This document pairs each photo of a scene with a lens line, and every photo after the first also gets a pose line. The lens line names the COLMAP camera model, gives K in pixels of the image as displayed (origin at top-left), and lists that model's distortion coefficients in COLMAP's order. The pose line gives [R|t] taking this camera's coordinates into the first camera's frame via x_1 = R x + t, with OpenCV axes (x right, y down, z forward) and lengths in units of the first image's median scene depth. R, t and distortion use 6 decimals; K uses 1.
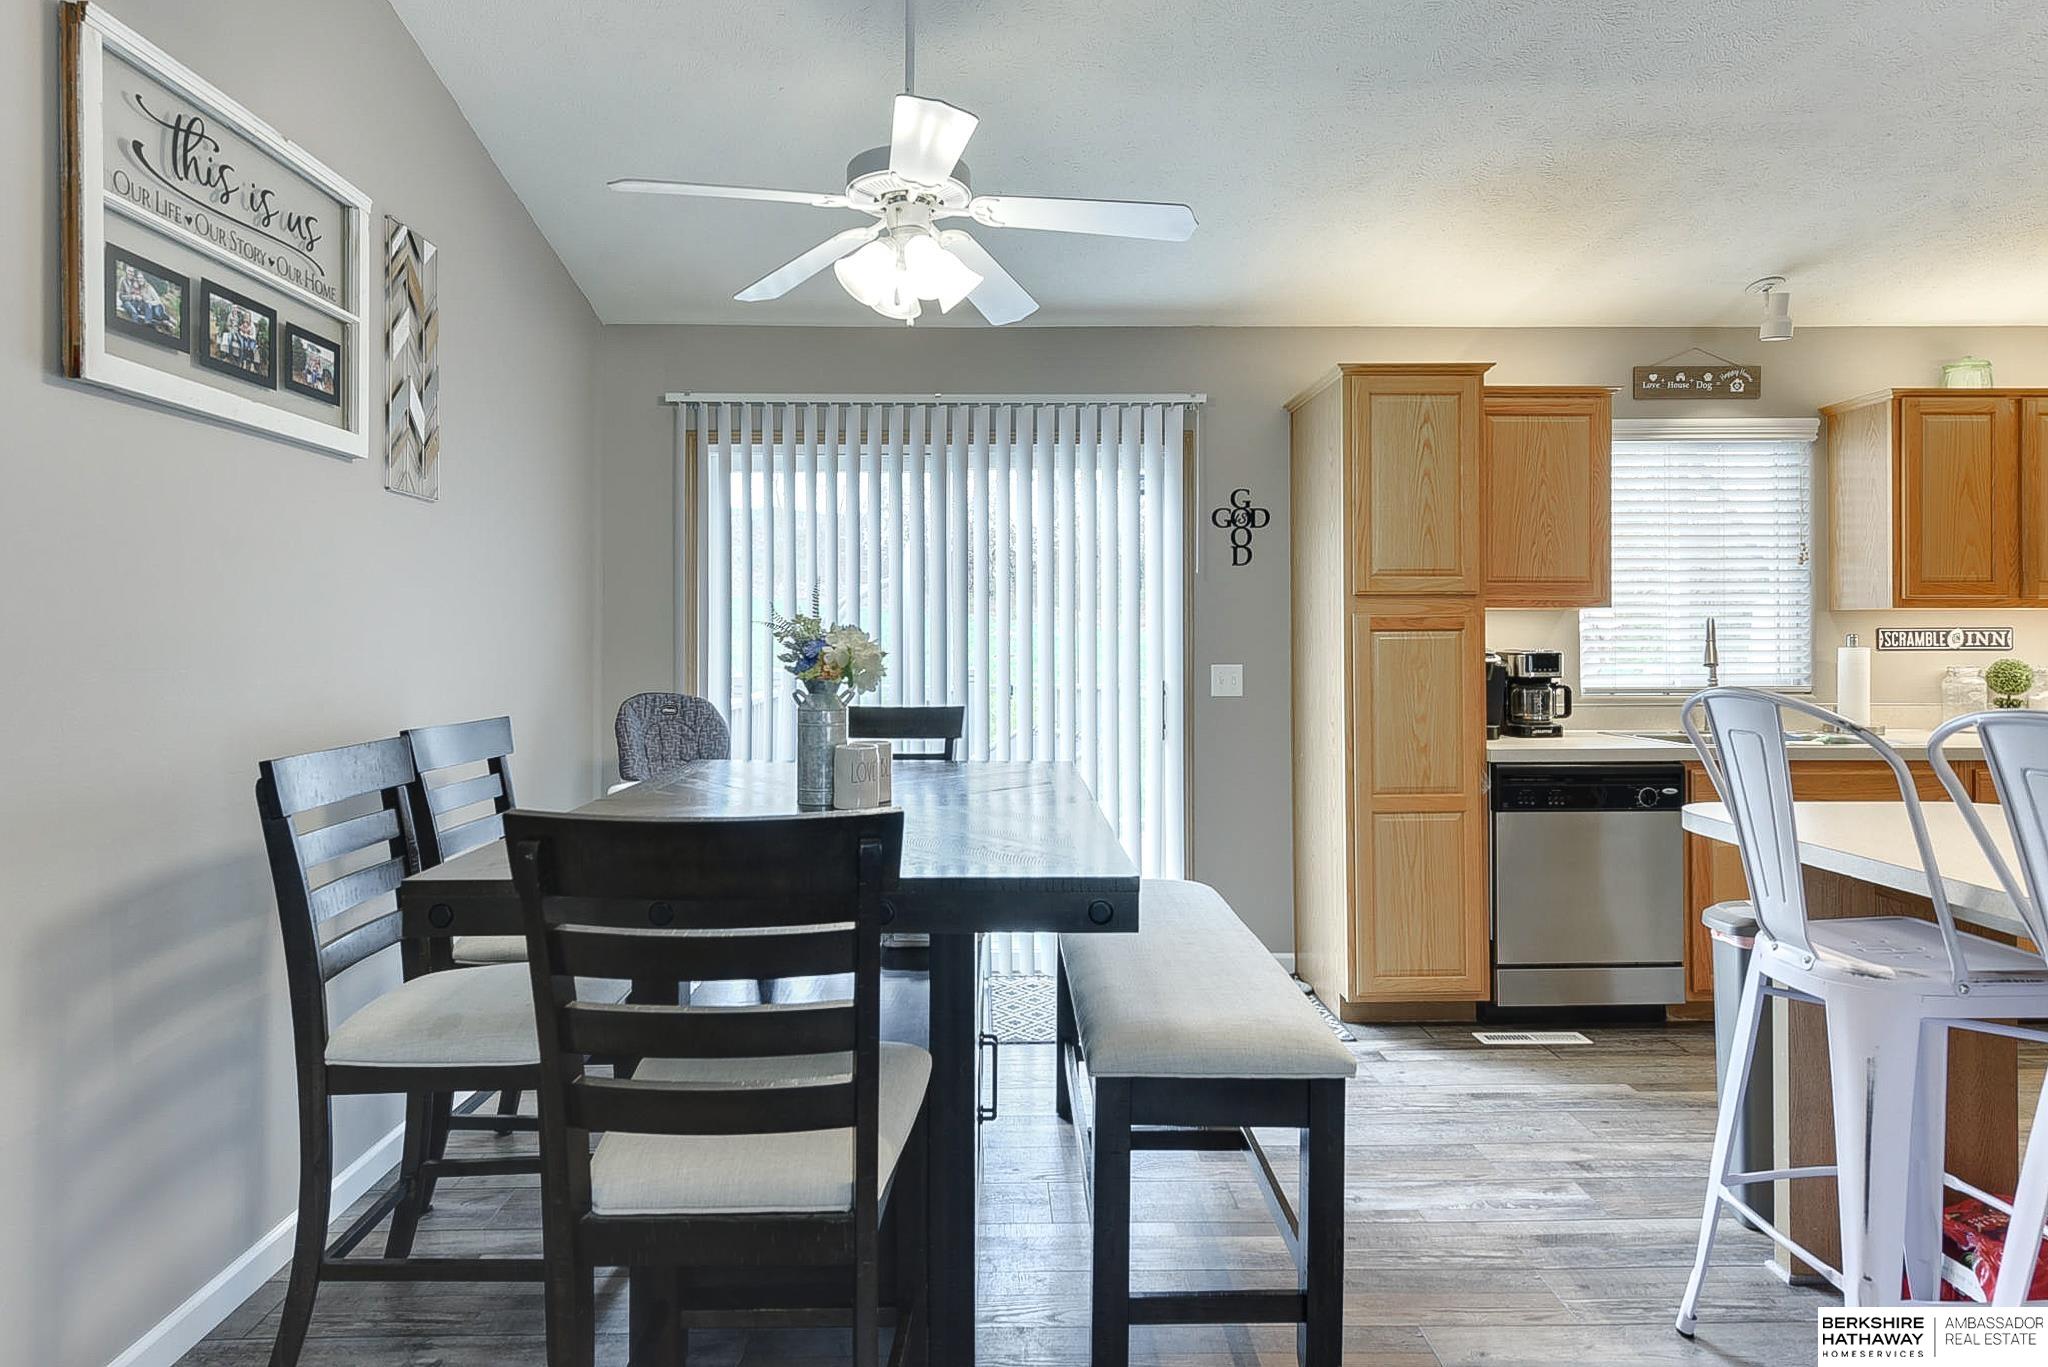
lens RADIAL K [[1048.7, 0, 1013.3], [0, 1048.7, 636.3], [0, 0, 1]] dist [0.011479, -0.003513]
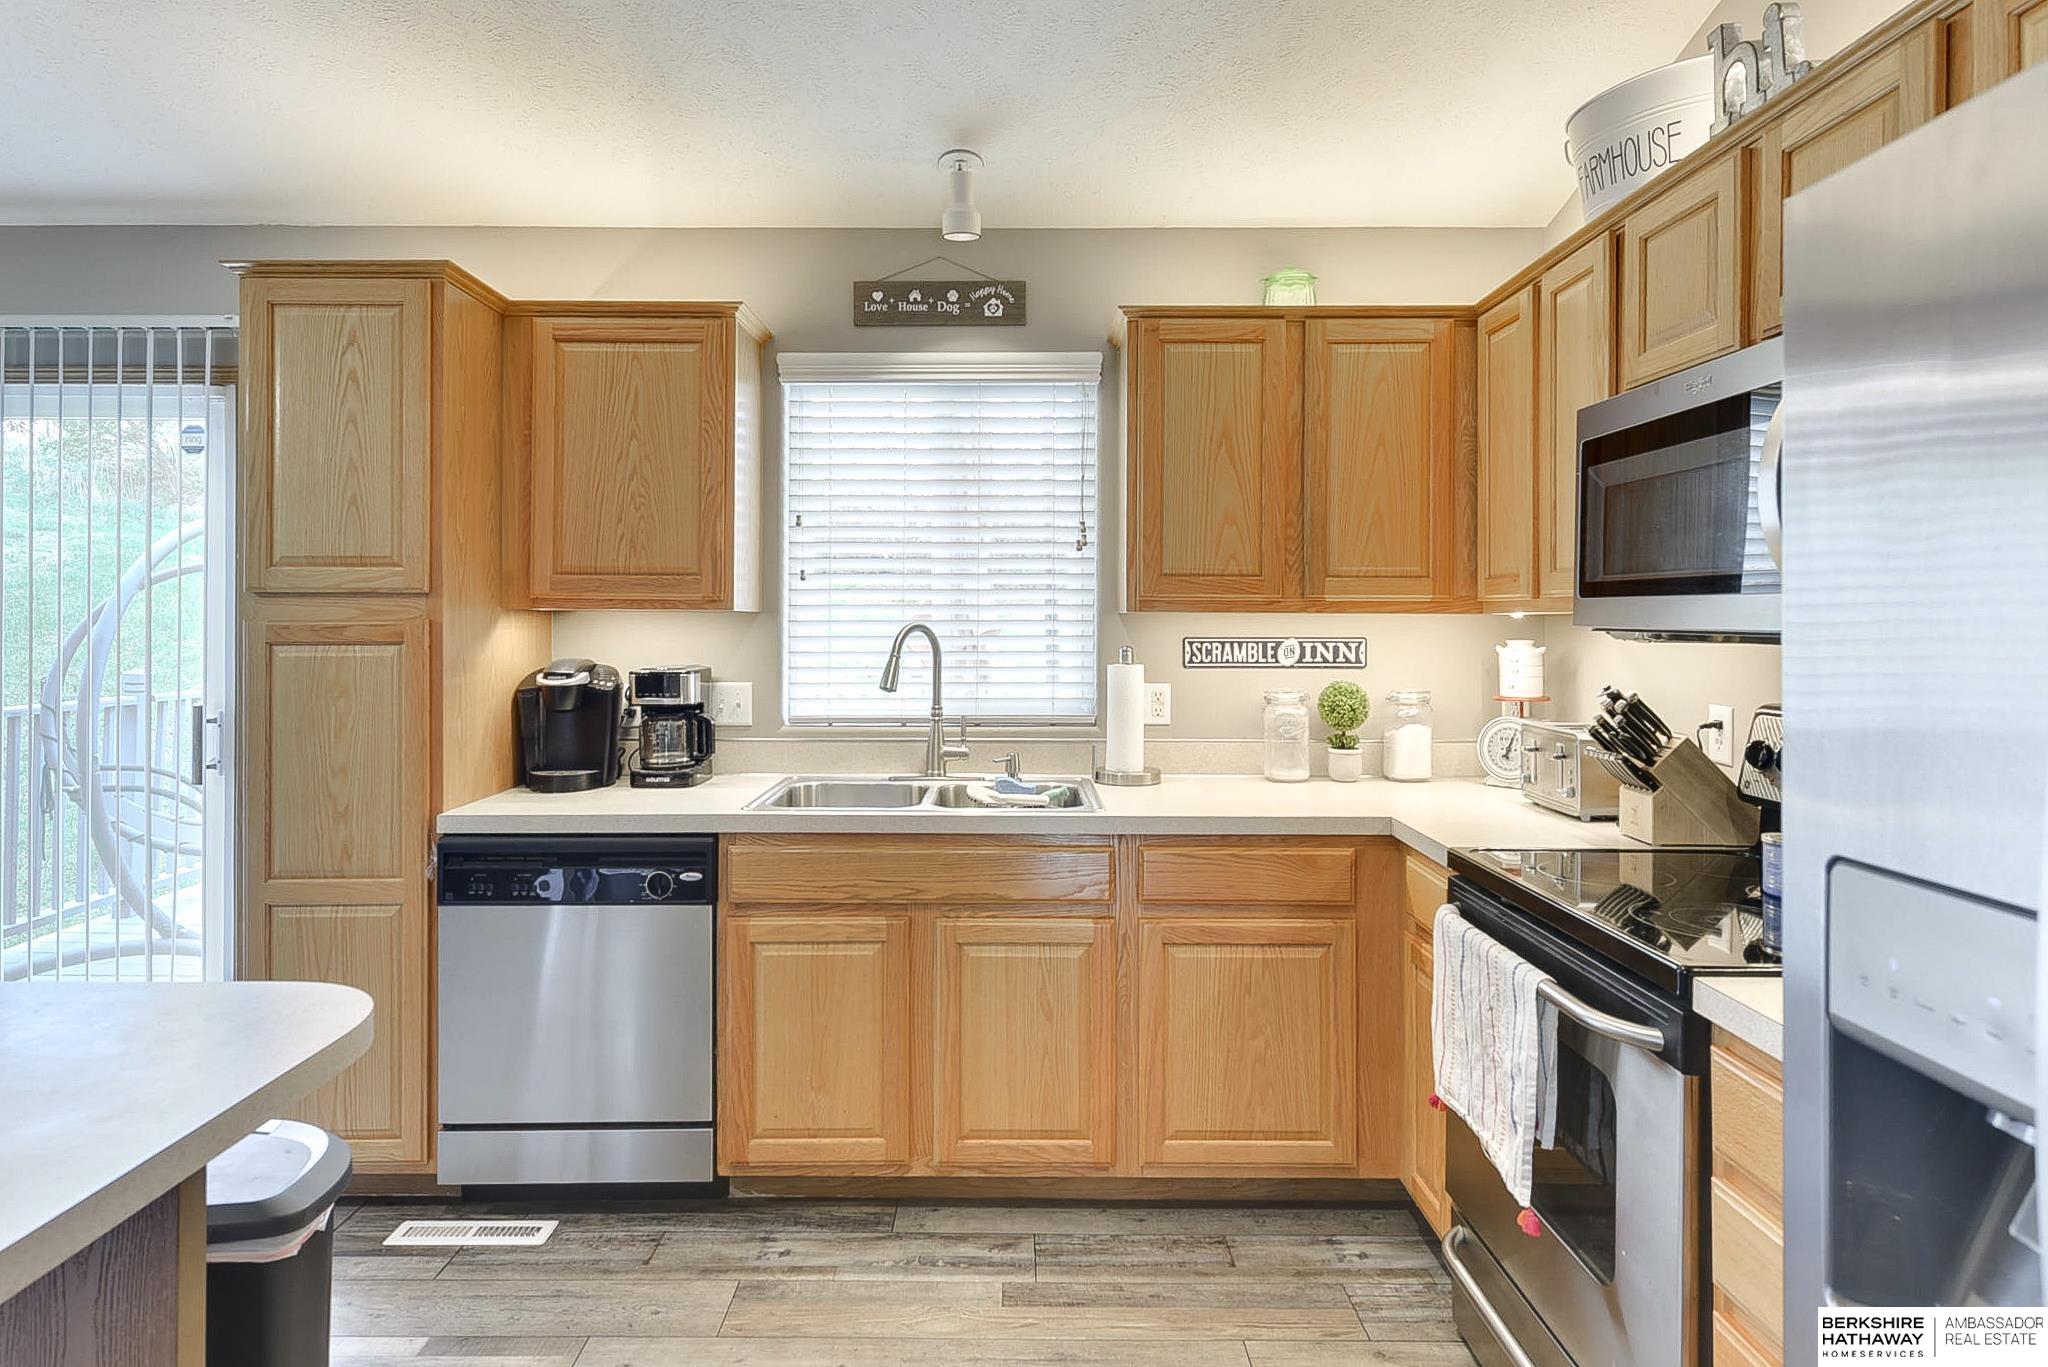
lens RADIAL K [[1097.6, 0, 998.5], [0, 1097.6, 624.4], [0, 0, 1]] dist [0.013798, -0.003456]
pose [[0.999853, 0.003939, -0.016709, 0.806108], [-0.003900, 0.999989, 0.002417, -0.021074], [0.016719, -0.002351, 0.999857, 0.265125]]
